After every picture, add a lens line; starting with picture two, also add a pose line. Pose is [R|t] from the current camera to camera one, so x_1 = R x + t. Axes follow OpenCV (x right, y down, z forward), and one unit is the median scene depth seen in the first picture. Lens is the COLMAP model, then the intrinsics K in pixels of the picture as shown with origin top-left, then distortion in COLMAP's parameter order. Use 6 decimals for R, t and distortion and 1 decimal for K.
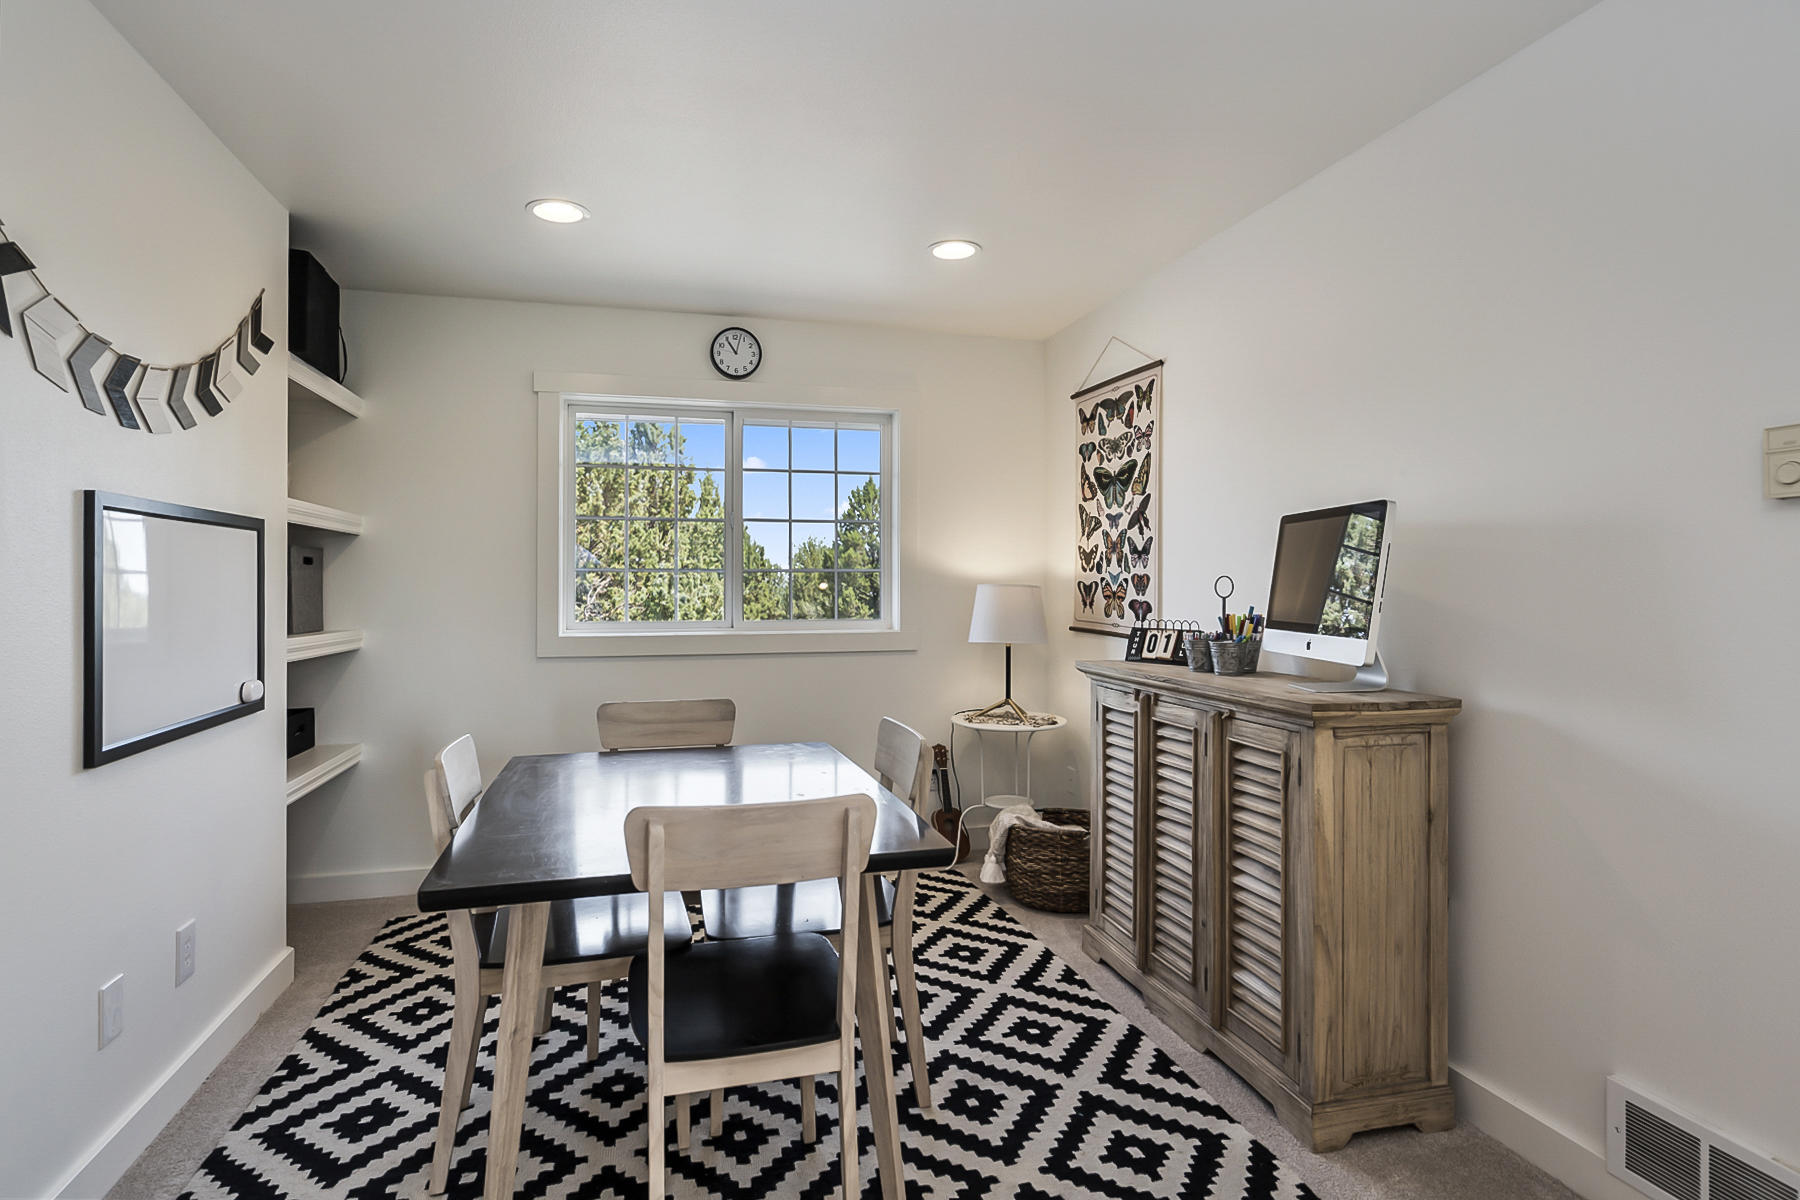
lens RADIAL K [[921.5, 0, 896.2], [0, 921.5, 573.7], [0, 0, 1]] dist [-0.005202, -0.000804]
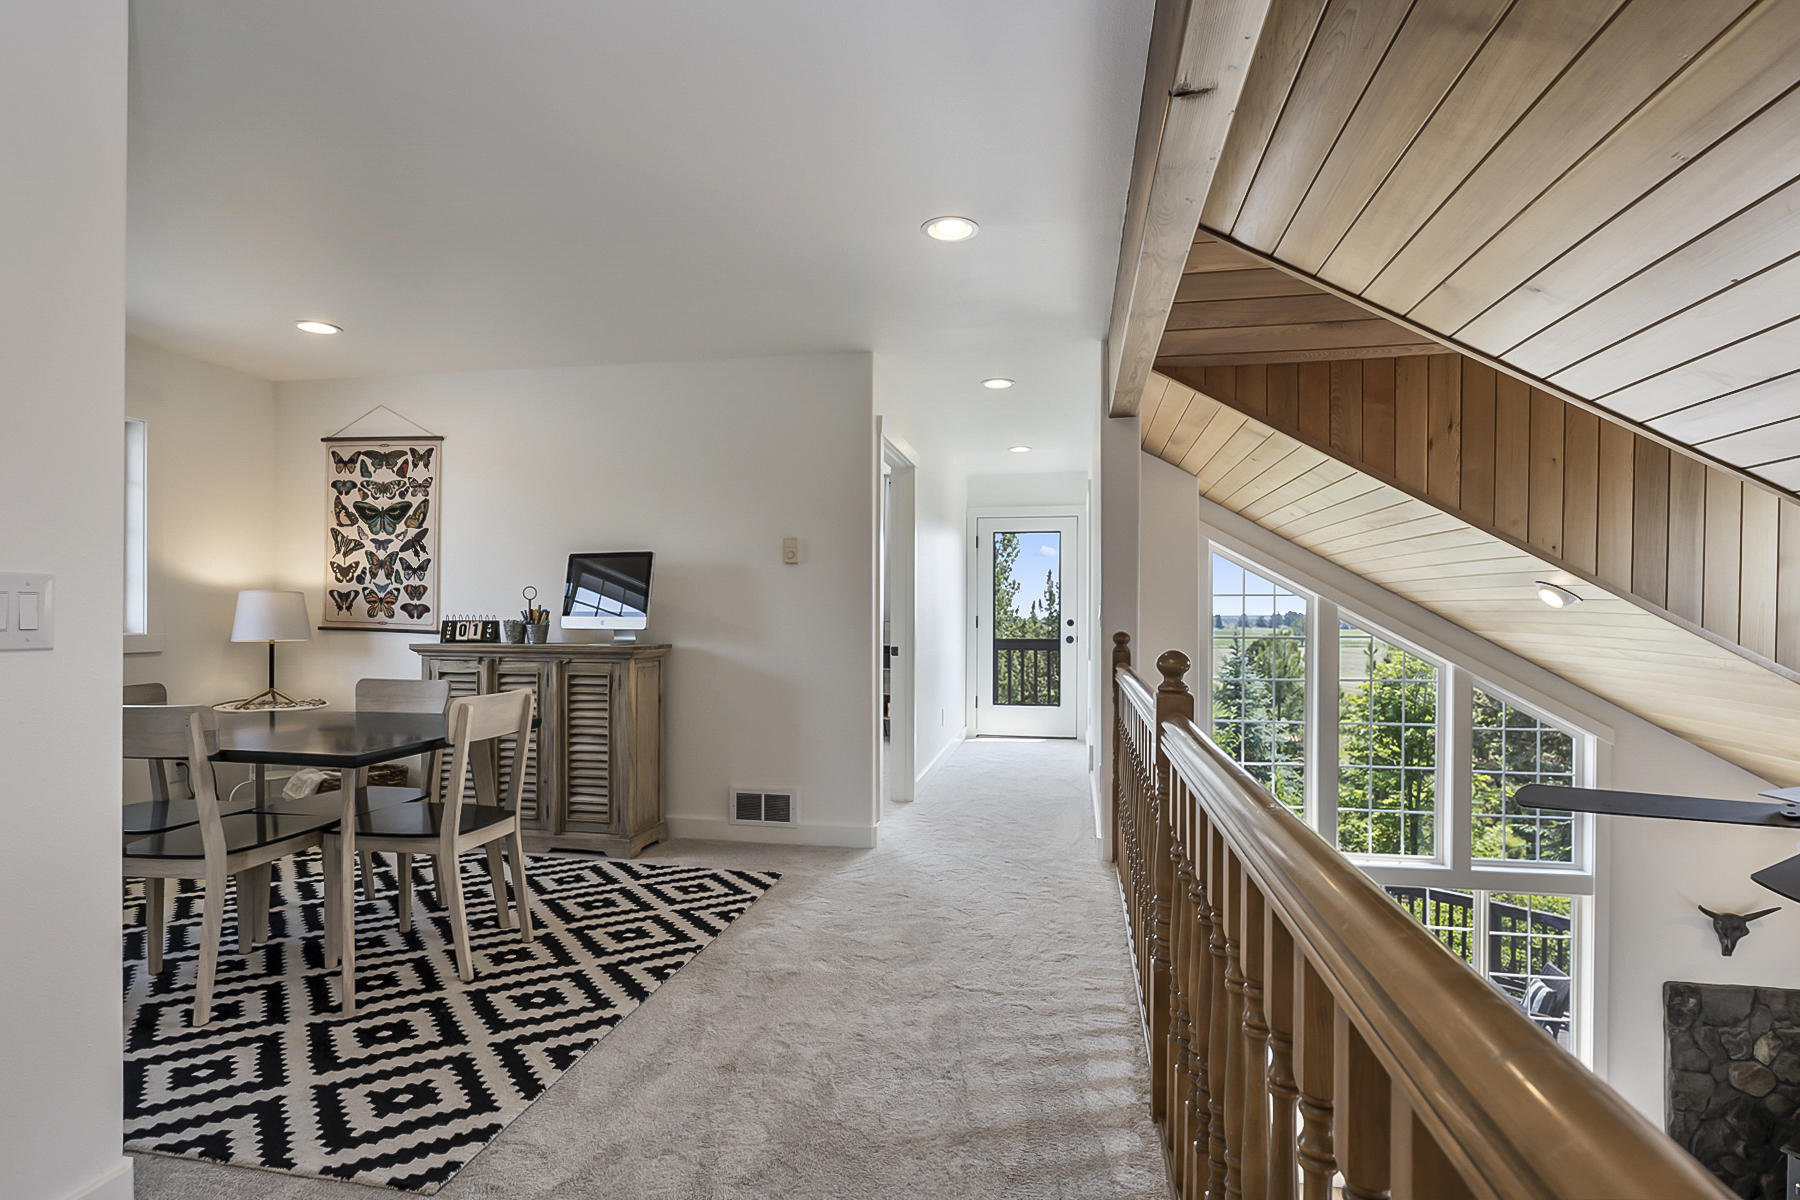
lens RADIAL K [[906.2, 0, 900.0], [0, 906.2, 605.5], [0, 0, 1]] dist [-0.005265, 0.000276]
pose [[0.434357, 0.008210, 0.900704, -0.638573], [-0.013946, 0.999900, -0.002388, 0.024164], [-0.900633, -0.011524, 0.434428, -0.250223]]
